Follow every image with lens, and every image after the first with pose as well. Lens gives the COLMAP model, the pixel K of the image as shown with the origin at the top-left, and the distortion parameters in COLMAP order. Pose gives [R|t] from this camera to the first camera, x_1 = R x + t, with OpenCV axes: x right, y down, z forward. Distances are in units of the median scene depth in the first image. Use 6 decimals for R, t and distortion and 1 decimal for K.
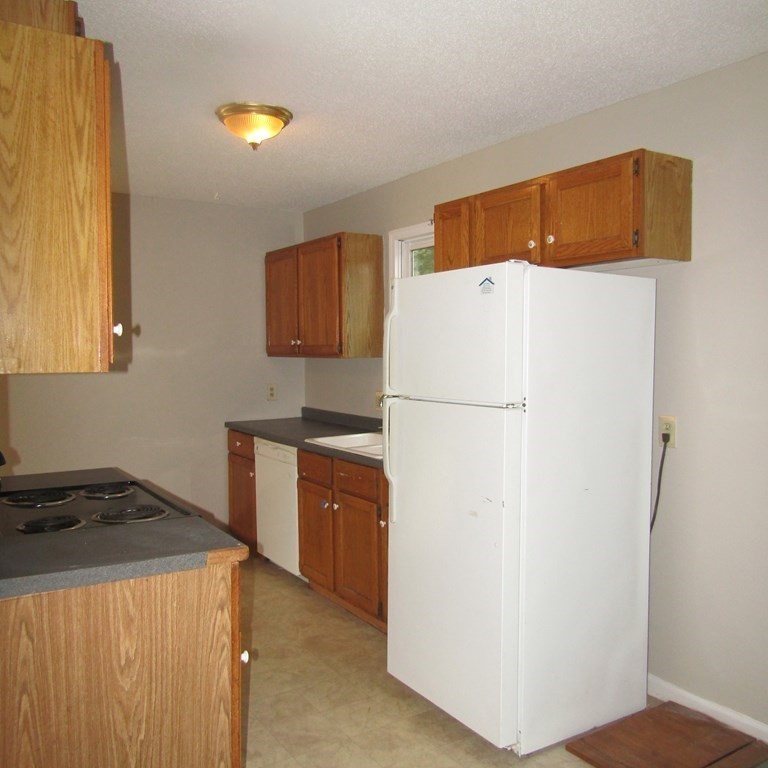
lens RADIAL K [[726.9, 0, 384.0], [0, 726.9, 384.0], [0, 0, 1]] dist [-0.000098, -0.018867]
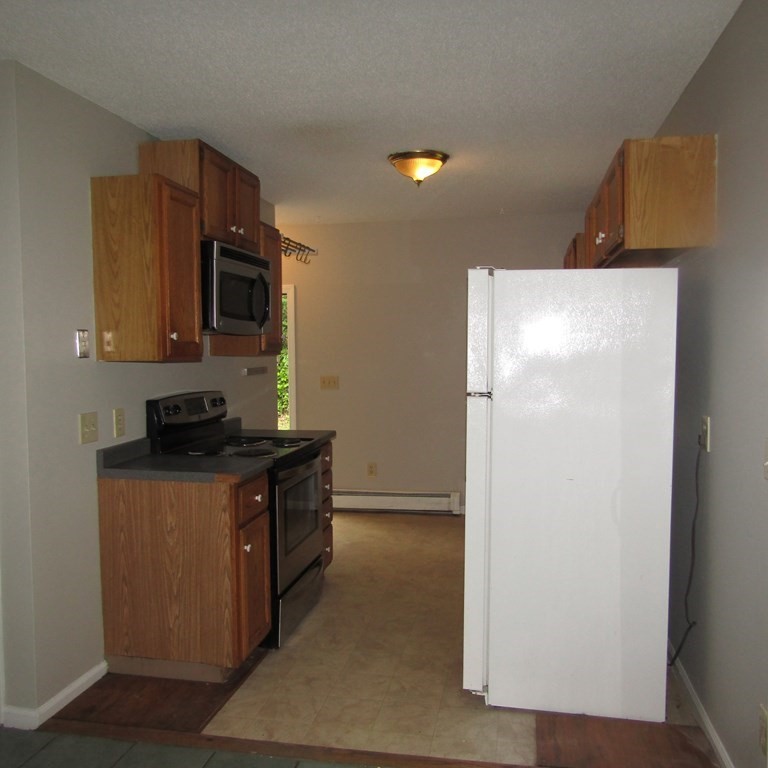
lens RADIAL K [[726.9, 0, 384.0], [0, 726.9, 384.0], [0, 0, 1]] dist [-0.000098, -0.018867]
pose [[0.724318, 0.031366, -0.688753, 1.178400], [-0.024449, 0.999505, 0.019806, -0.008035], [0.689033, 0.002493, 0.724726, 0.095780]]
